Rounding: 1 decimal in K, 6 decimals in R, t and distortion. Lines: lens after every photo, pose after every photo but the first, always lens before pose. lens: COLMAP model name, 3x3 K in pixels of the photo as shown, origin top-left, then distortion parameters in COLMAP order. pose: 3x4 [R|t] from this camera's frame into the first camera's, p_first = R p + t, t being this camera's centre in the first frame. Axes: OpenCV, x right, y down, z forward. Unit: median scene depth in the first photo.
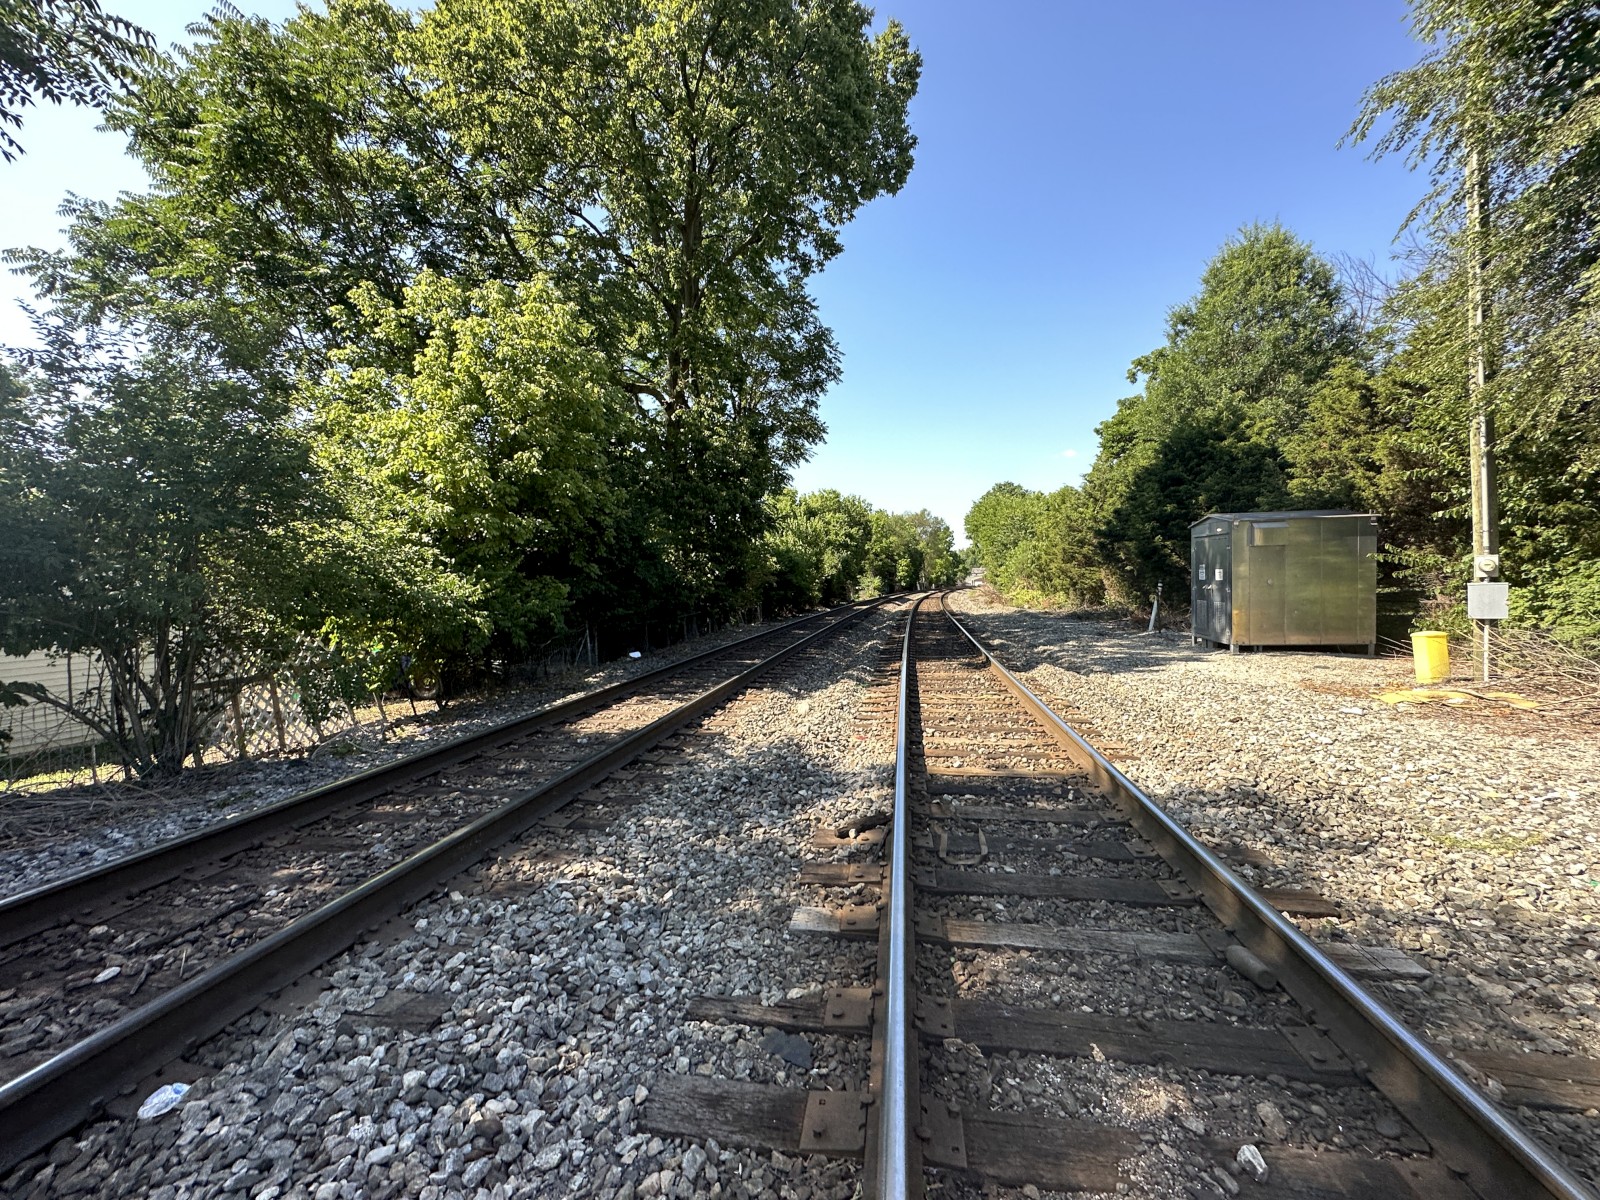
lens RADIAL K [[637.2, 0, 800.0], [0, 637.2, 600.0], [0, 0, 1]] dist [0.000579, 0.000235]
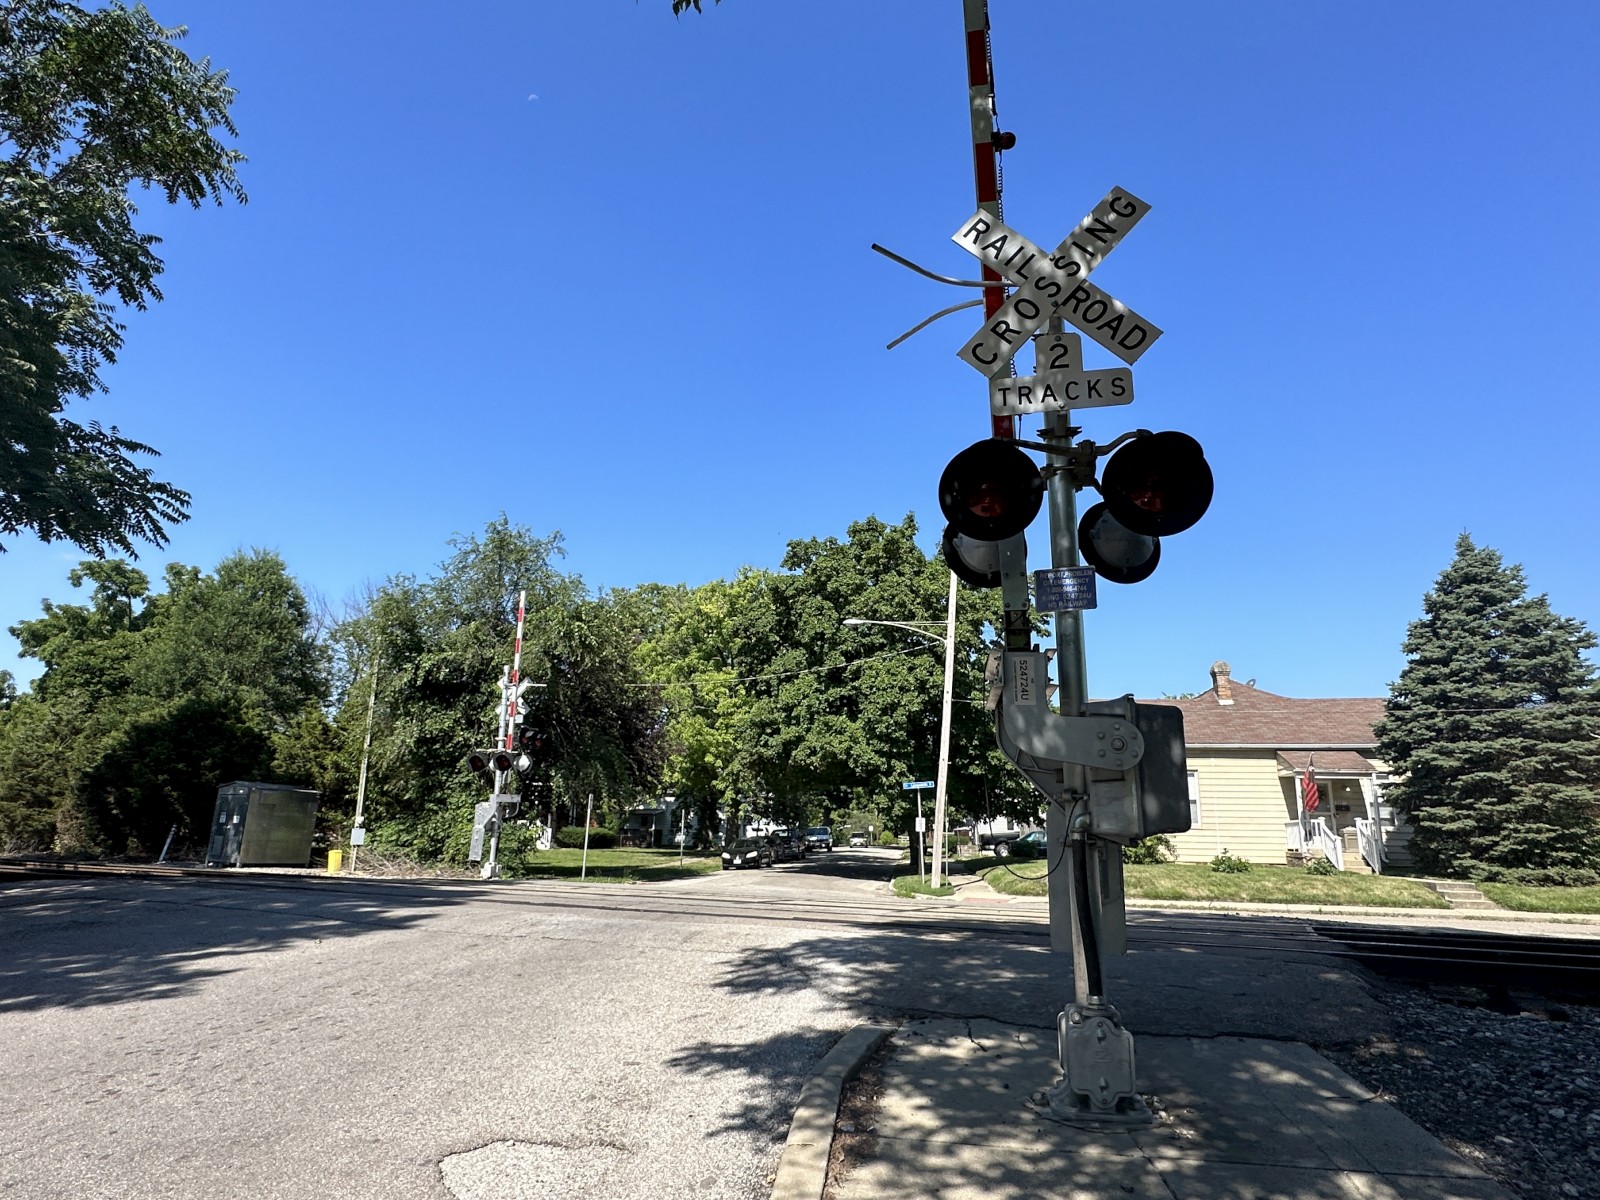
lens RADIAL K [[920.5, 0, 793.9], [0, 920.5, 612.5], [0, 0, 1]] dist [-0.005674, 0.000552]
pose [[0.311052, 0.269900, 0.911263, -1.664354], [-0.006616, 0.959420, -0.281905, 0.147977], [-0.950370, 0.081658, 0.300215, -1.549862]]
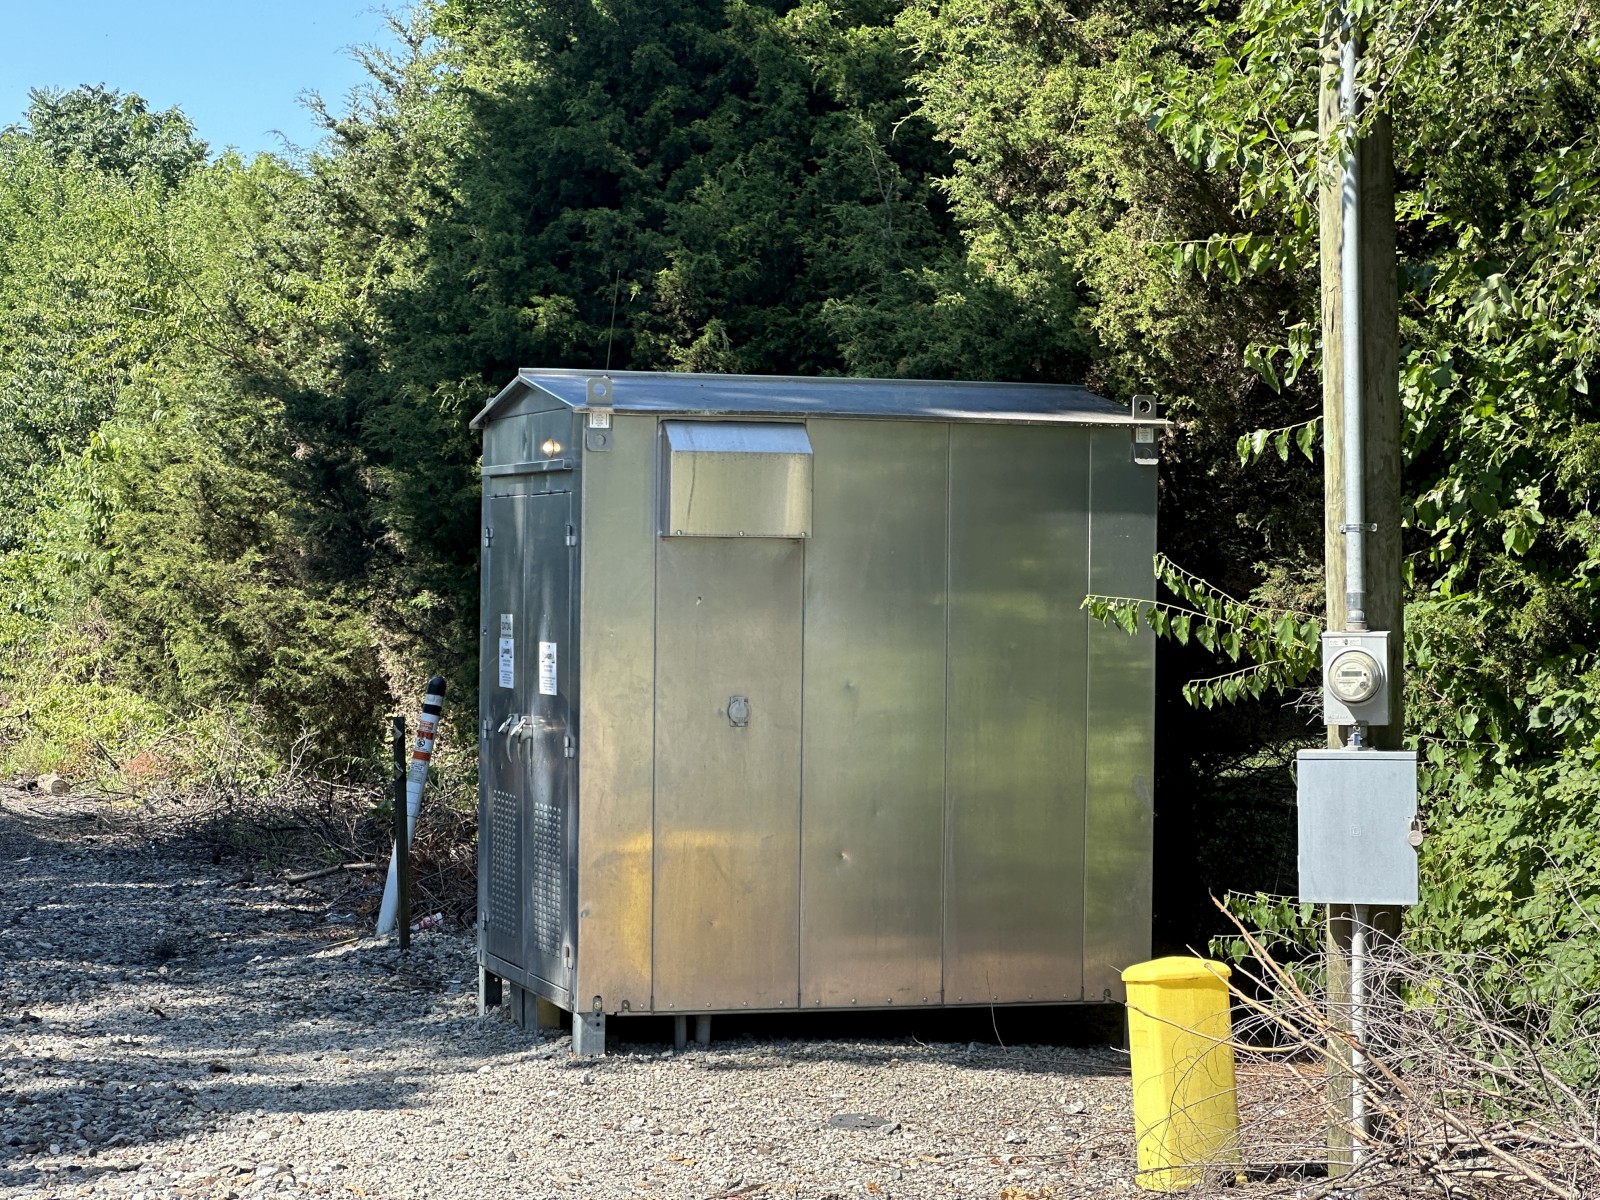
lens RADIAL K [[3579.7, 0, 800.0], [0, 3579.7, 600.0], [0, 0, 1]] dist [-0.024514, -0.096112]
pose [[0.885275, 0.035327, 0.463725, 0.283386], [-0.019939, 0.999077, -0.038046, -0.027388], [-0.464641, 0.024435, 0.885162, -0.066012]]
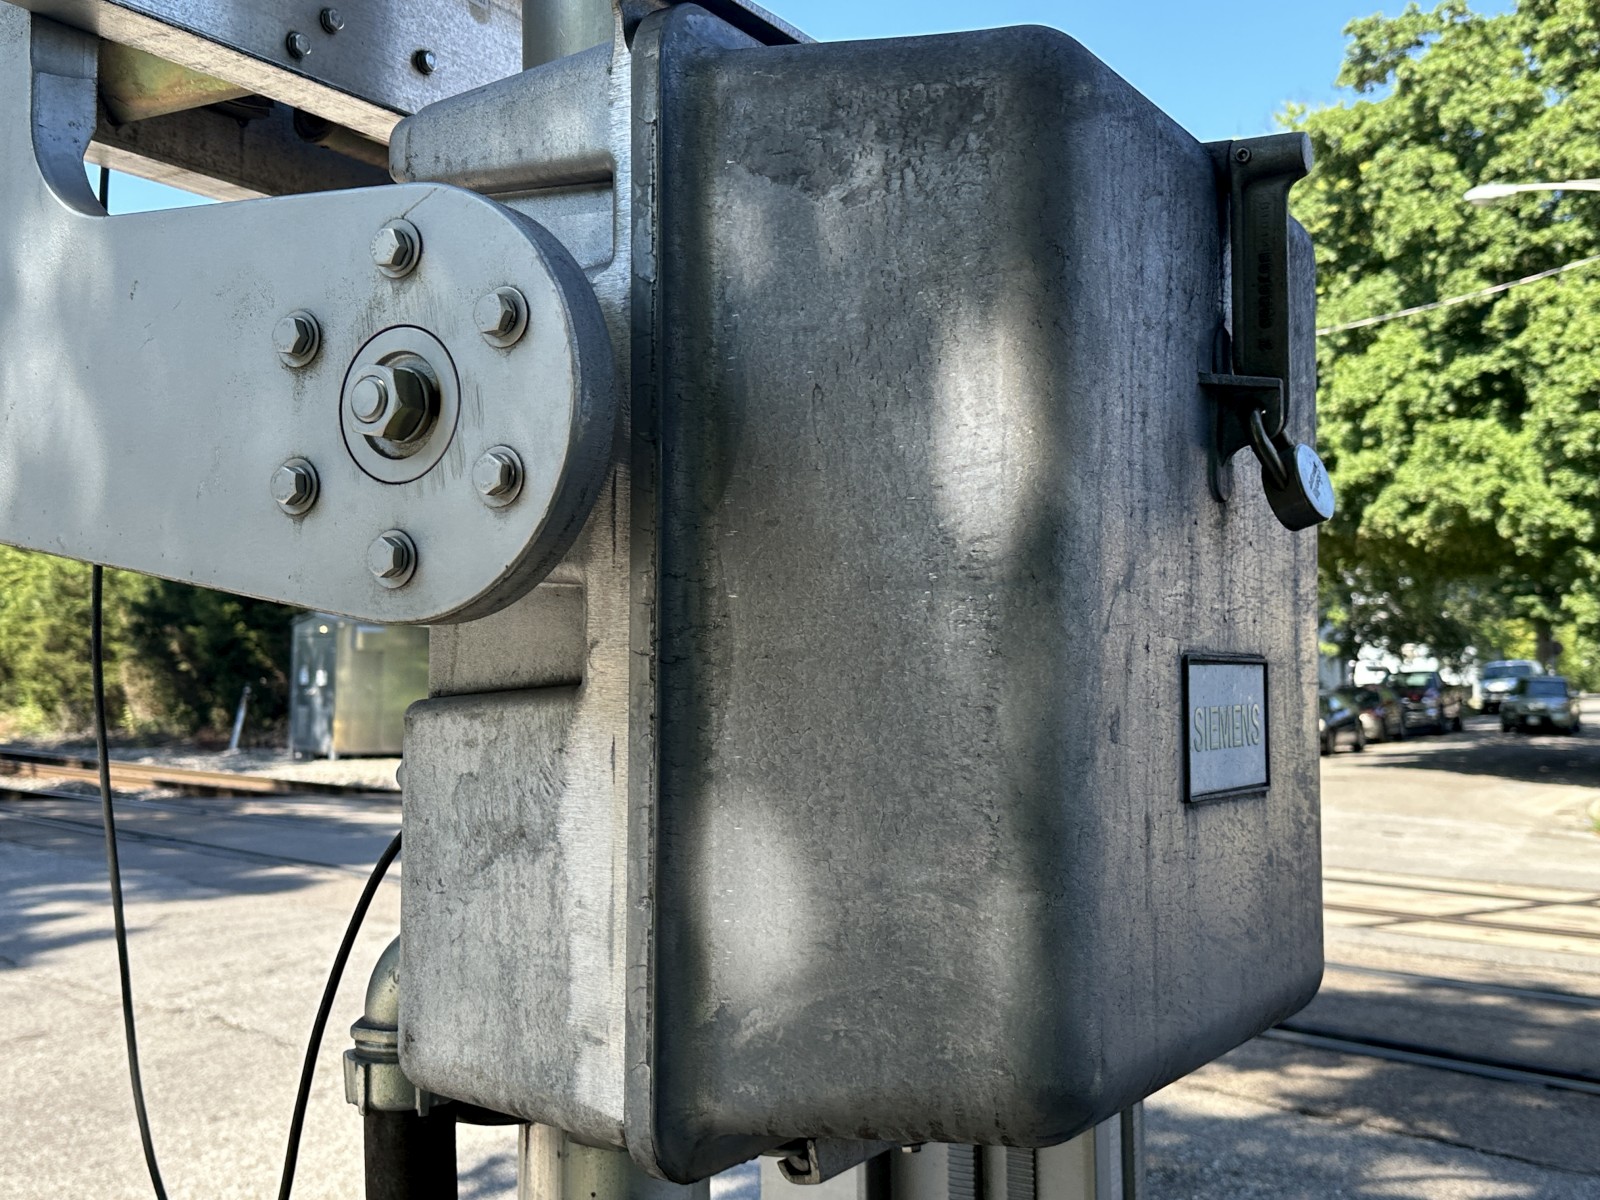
lens RADIAL K [[1773.7, 0, 800.0], [0, 1773.7, 600.0], [0, 0, 1]] dist [0.088847, -0.209127]
pose [[0.640434, 0.073500, 0.764488, -1.226365], [-0.008193, 0.996007, -0.088896, 0.099315], [-0.767969, 0.050668, 0.638480, -1.648157]]
